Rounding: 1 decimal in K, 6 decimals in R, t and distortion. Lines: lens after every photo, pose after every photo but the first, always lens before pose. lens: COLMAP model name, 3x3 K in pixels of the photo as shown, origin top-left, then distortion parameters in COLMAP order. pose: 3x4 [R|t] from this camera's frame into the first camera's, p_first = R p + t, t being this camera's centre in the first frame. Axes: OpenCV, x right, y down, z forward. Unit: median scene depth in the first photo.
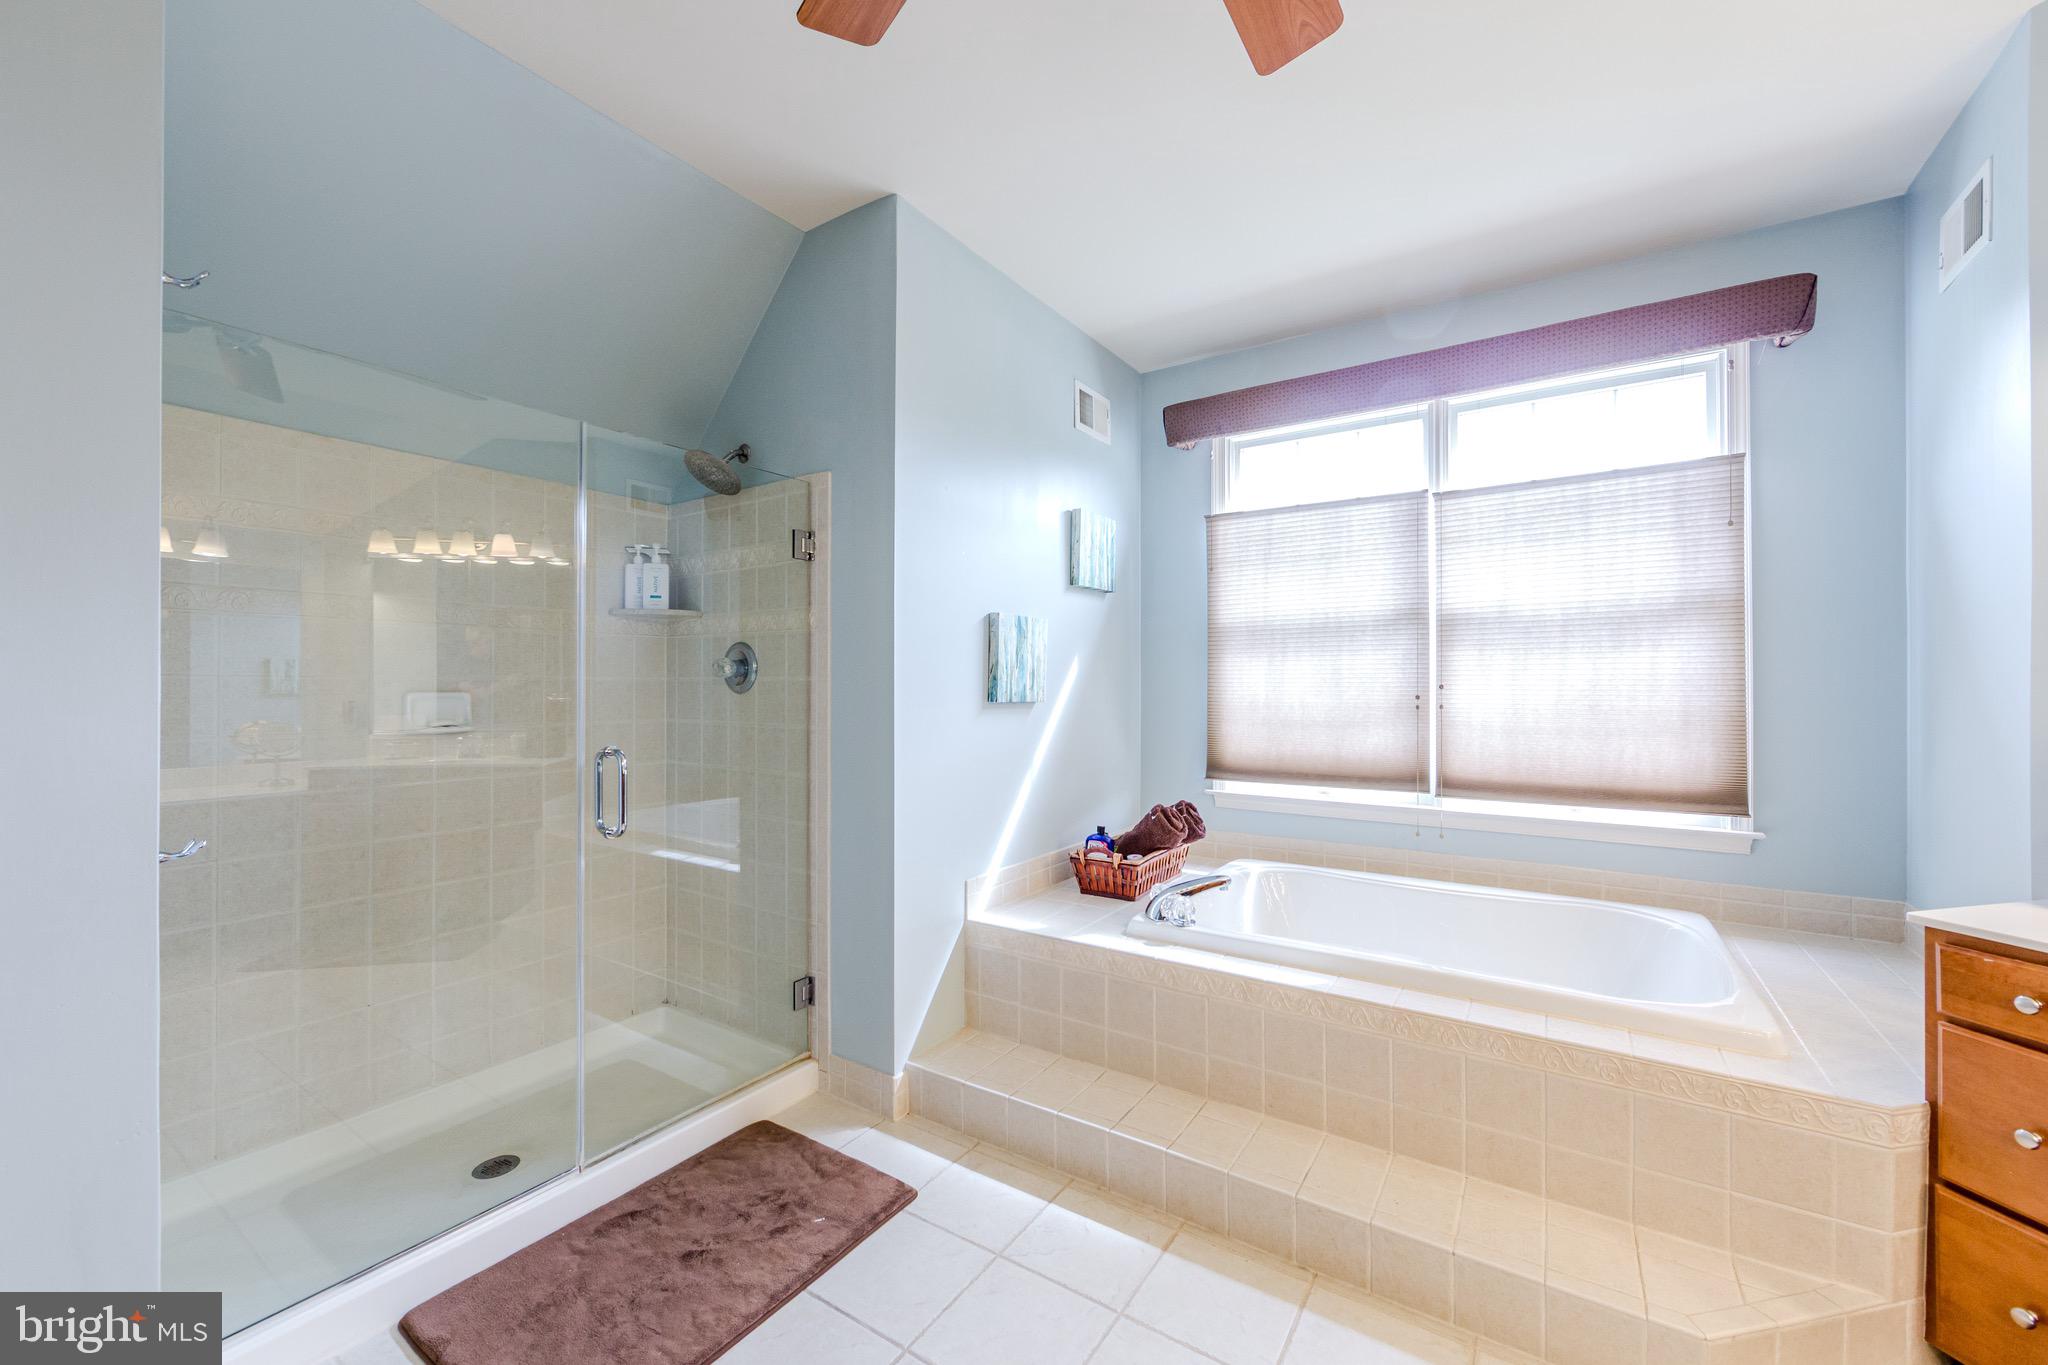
lens RADIAL K [[804.8, 0, 1025.3], [0, 804.8, 679.4], [0, 0, 1]] dist [-0.000385, -0.000638]
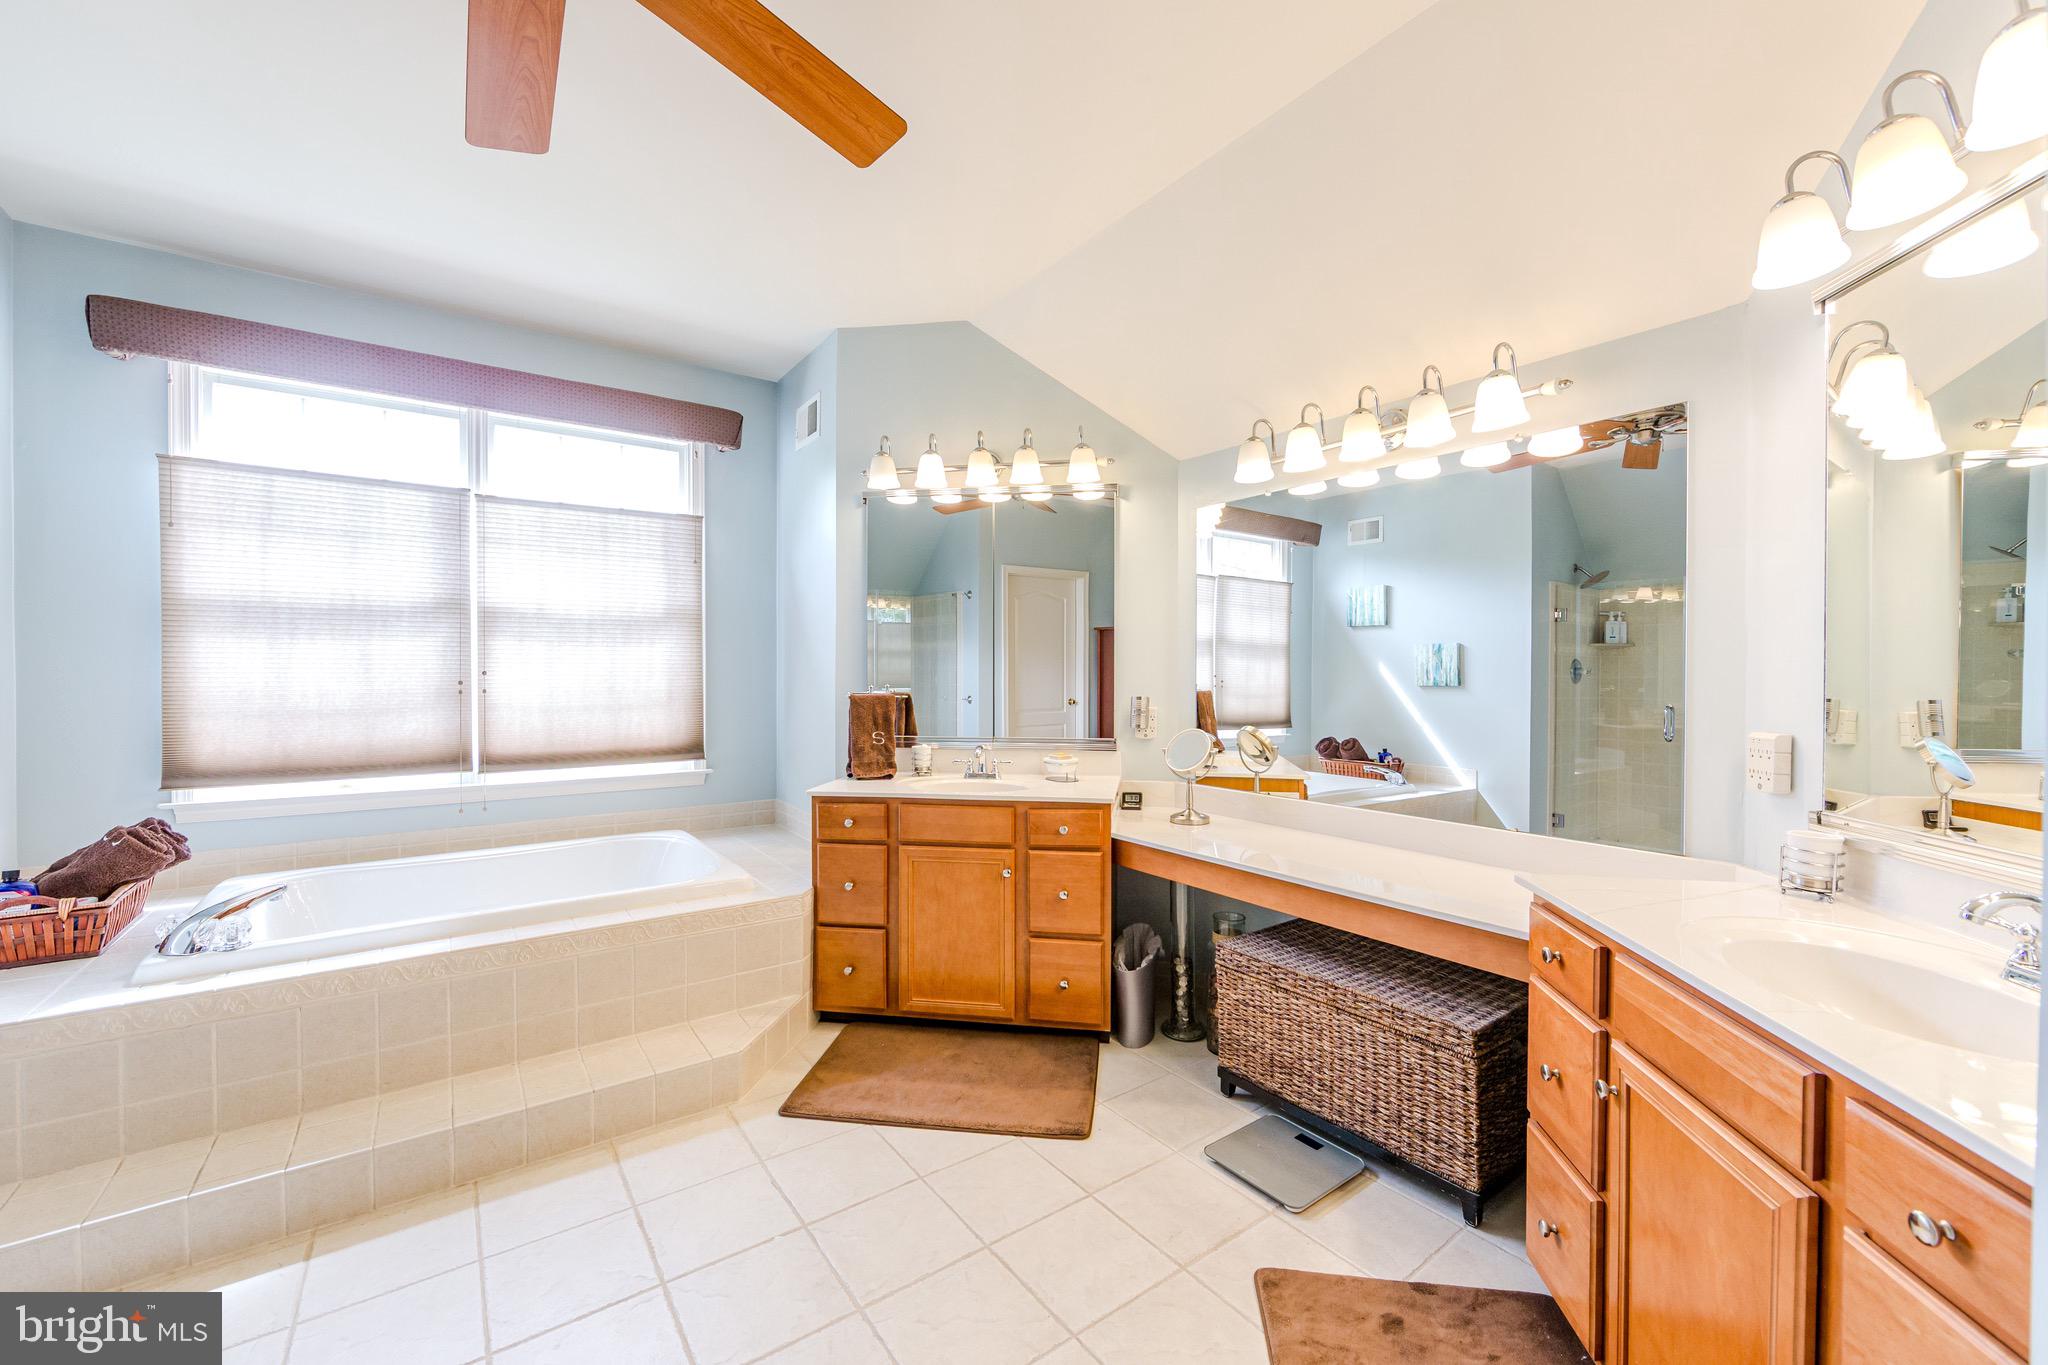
lens RADIAL K [[804.8, 0, 1025.3], [0, 804.8, 679.4], [0, 0, 1]] dist [-0.000385, -0.000638]
pose [[0.353992, -0.006694, 0.935225, -0.265747], [-0.005874, 0.999939, 0.009380, 0.003638], [-0.935230, -0.008814, 0.353931, -0.083643]]
